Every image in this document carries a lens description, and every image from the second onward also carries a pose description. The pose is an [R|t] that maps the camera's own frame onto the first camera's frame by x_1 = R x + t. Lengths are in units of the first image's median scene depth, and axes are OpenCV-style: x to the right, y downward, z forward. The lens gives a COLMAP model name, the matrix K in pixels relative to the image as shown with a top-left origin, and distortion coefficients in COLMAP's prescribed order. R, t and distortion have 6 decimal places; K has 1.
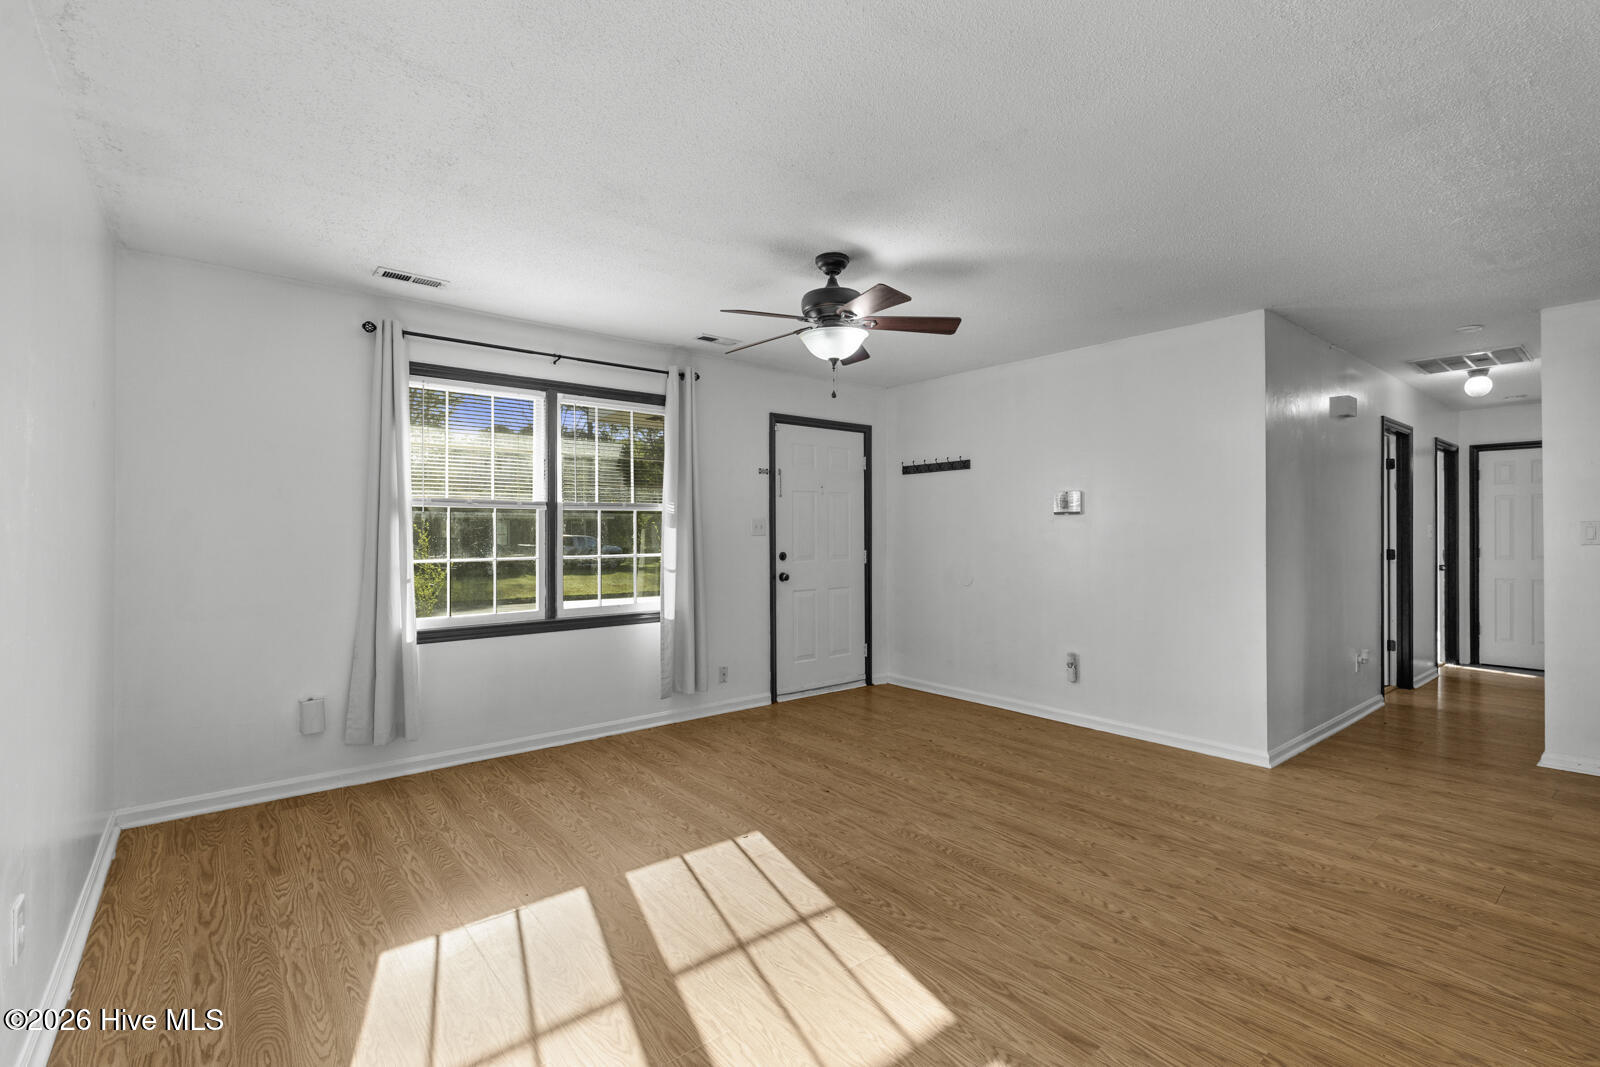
lens RADIAL K [[723.9, 0, 809.1], [0, 723.9, 526.6], [0, 0, 1]] dist [0.002507, 0.000514]
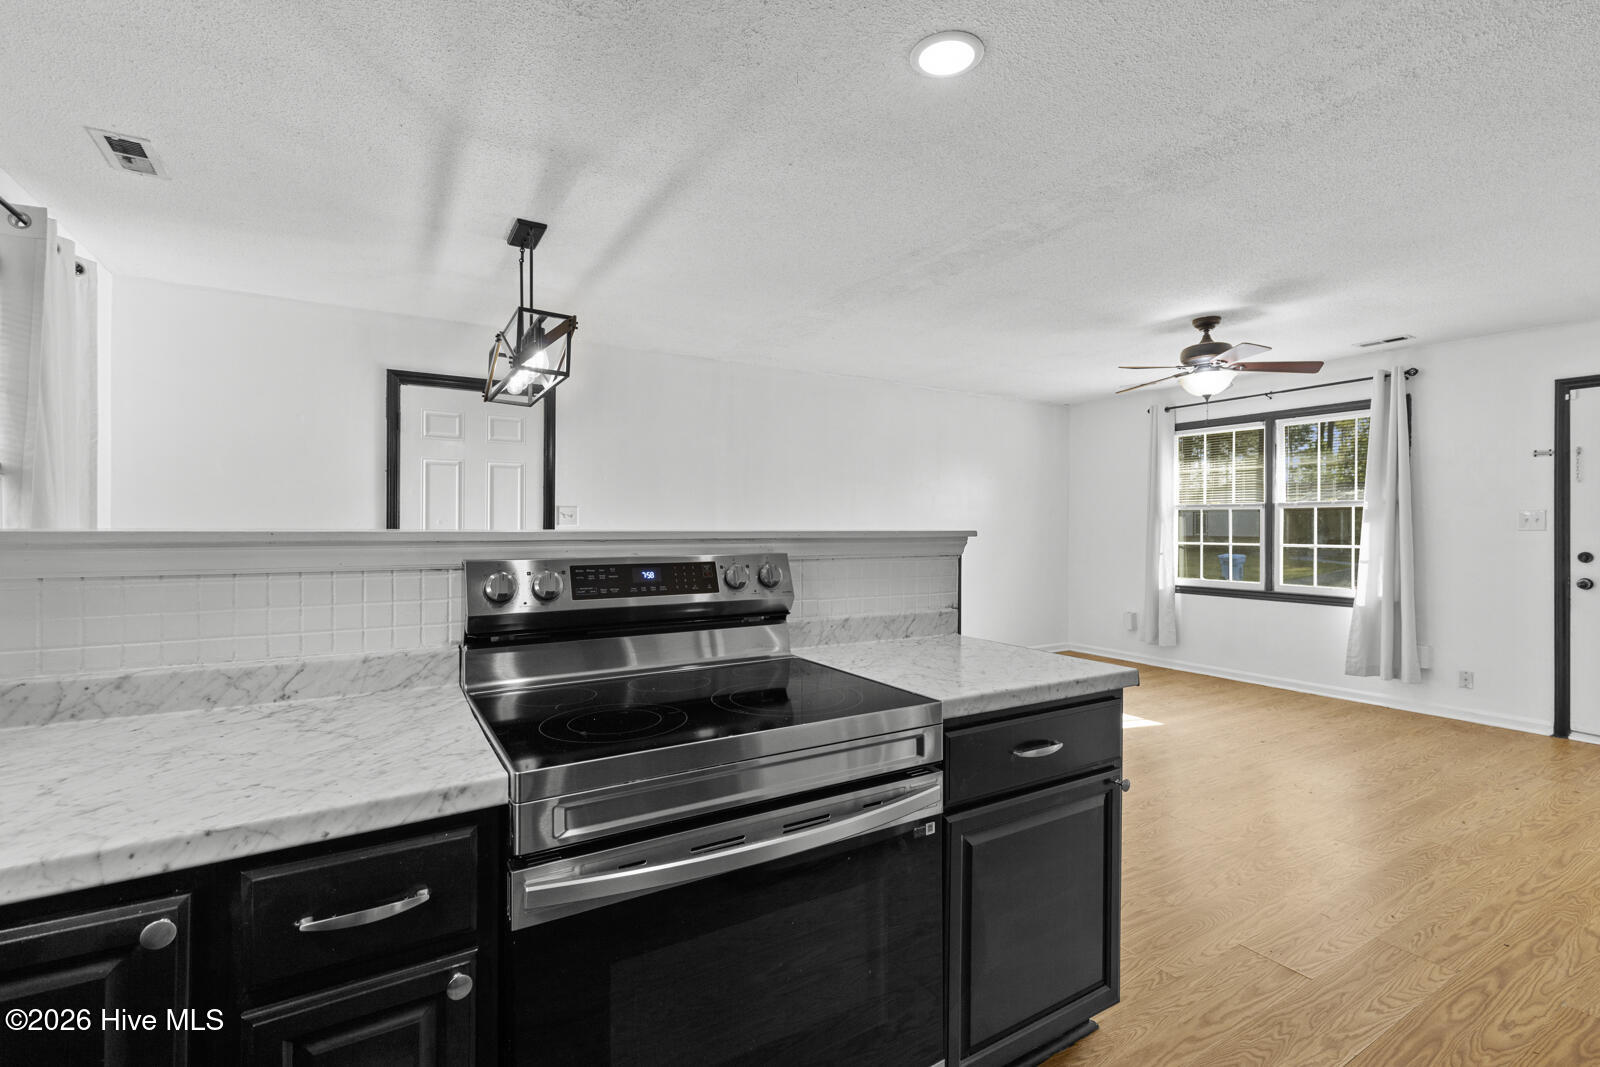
lens RADIAL K [[723.9, 0, 809.1], [0, 723.9, 526.6], [0, 0, 1]] dist [0.002507, 0.000514]
pose [[-0.136467, 0.002930, -0.990640, 1.444038], [0.007538, 0.999970, 0.001919, -0.000049], [0.990616, -0.007206, -0.136485, 0.458118]]
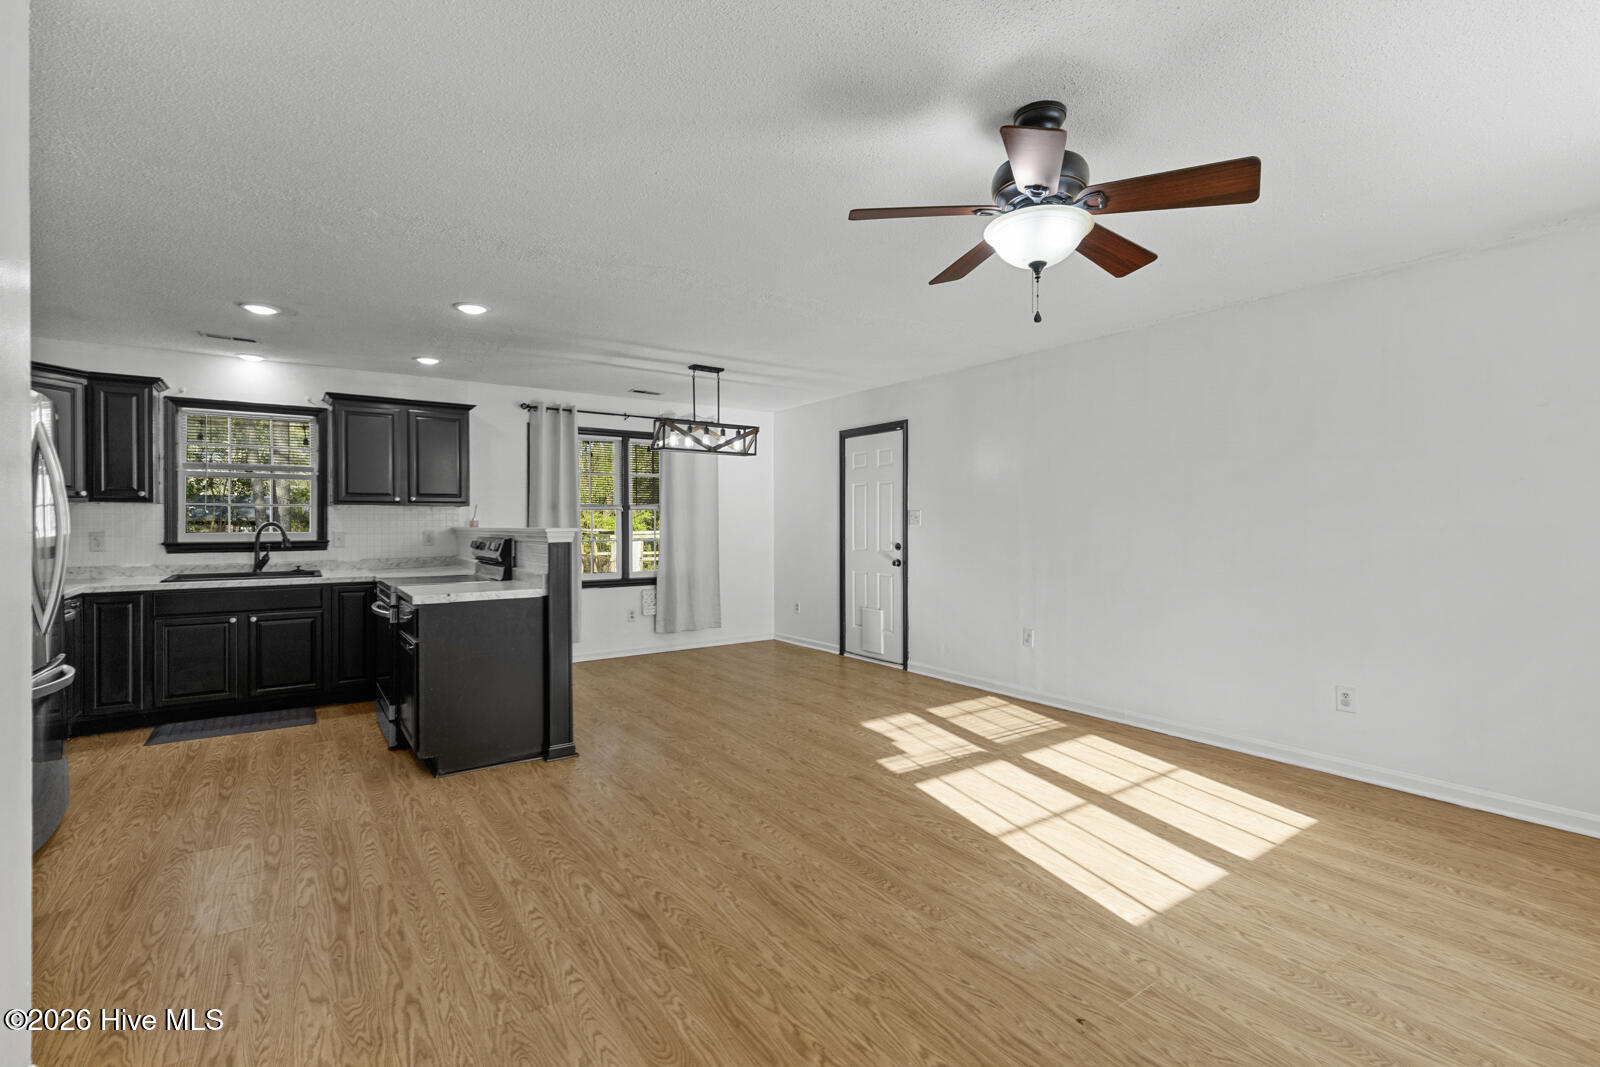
lens RADIAL K [[723.9, 0, 809.1], [0, 723.9, 526.6], [0, 0, 1]] dist [0.002507, 0.000514]
pose [[-0.997414, 0.005237, 0.071685, 0.197944], [0.004548, 0.999942, -0.009768, 0.017370], [-0.071732, -0.009417, -0.997380, 1.680705]]
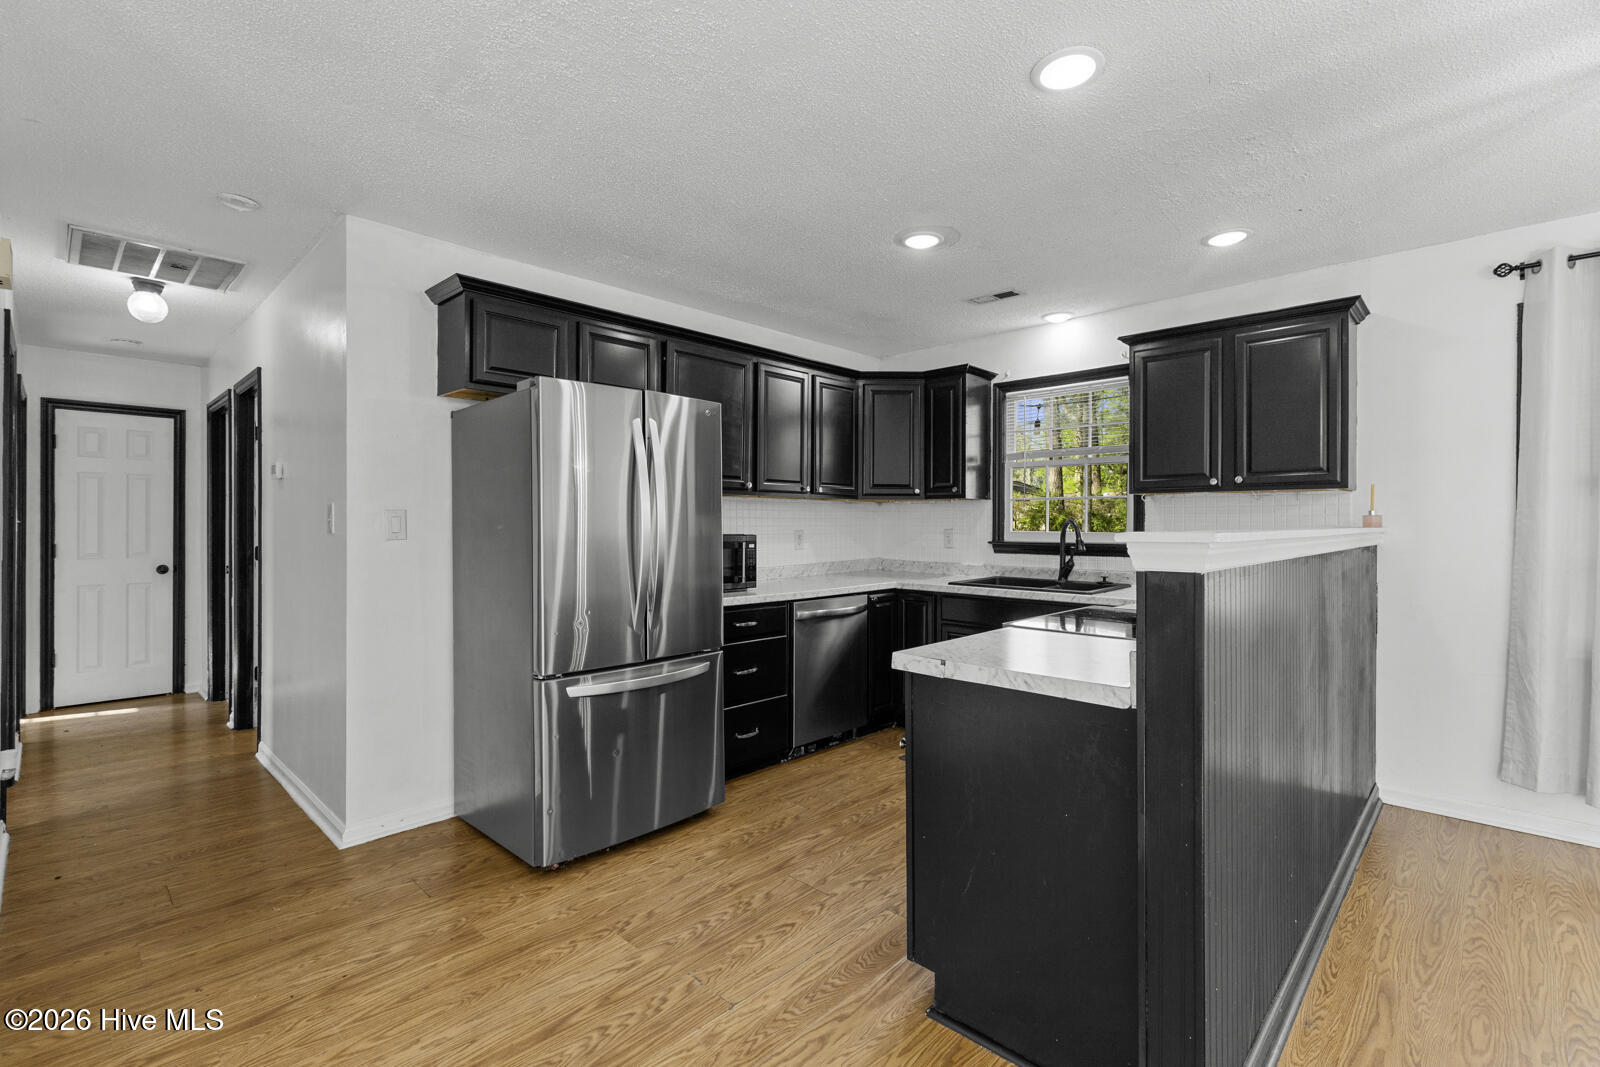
lens RADIAL K [[723.9, 0, 809.1], [0, 723.9, 526.6], [0, 0, 1]] dist [0.002507, 0.000514]
pose [[-0.116990, -0.002472, 0.993130, 0.291746], [-0.012821, 0.999917, 0.000979, 0.004268], [-0.993050, -0.012618, -0.117012, 0.767038]]
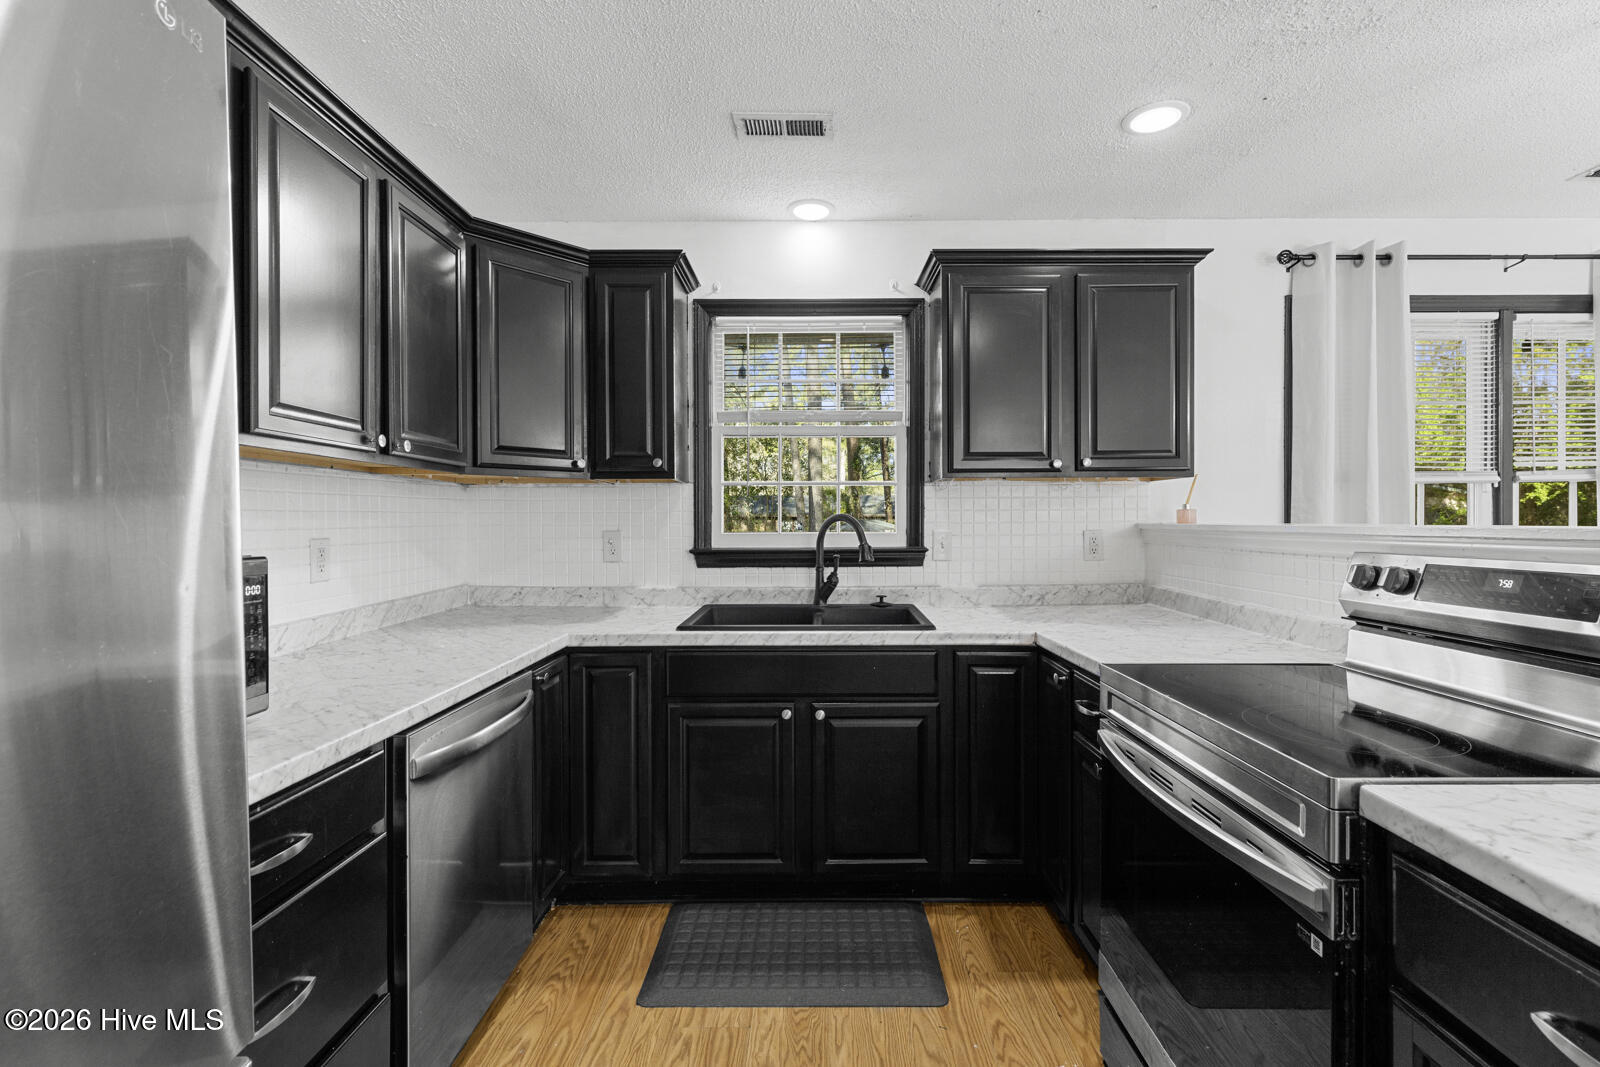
lens RADIAL K [[715.4, 0, 827.6], [0, 715.4, 525.8], [0, 0, 1]] dist [0.002148, 0.000214]
pose [[-0.779627, 0.001390, 0.626243, 0.988300], [-0.001734, 0.999989, -0.004378, 0.004592], [-0.626242, -0.004499, -0.779616, 0.830126]]
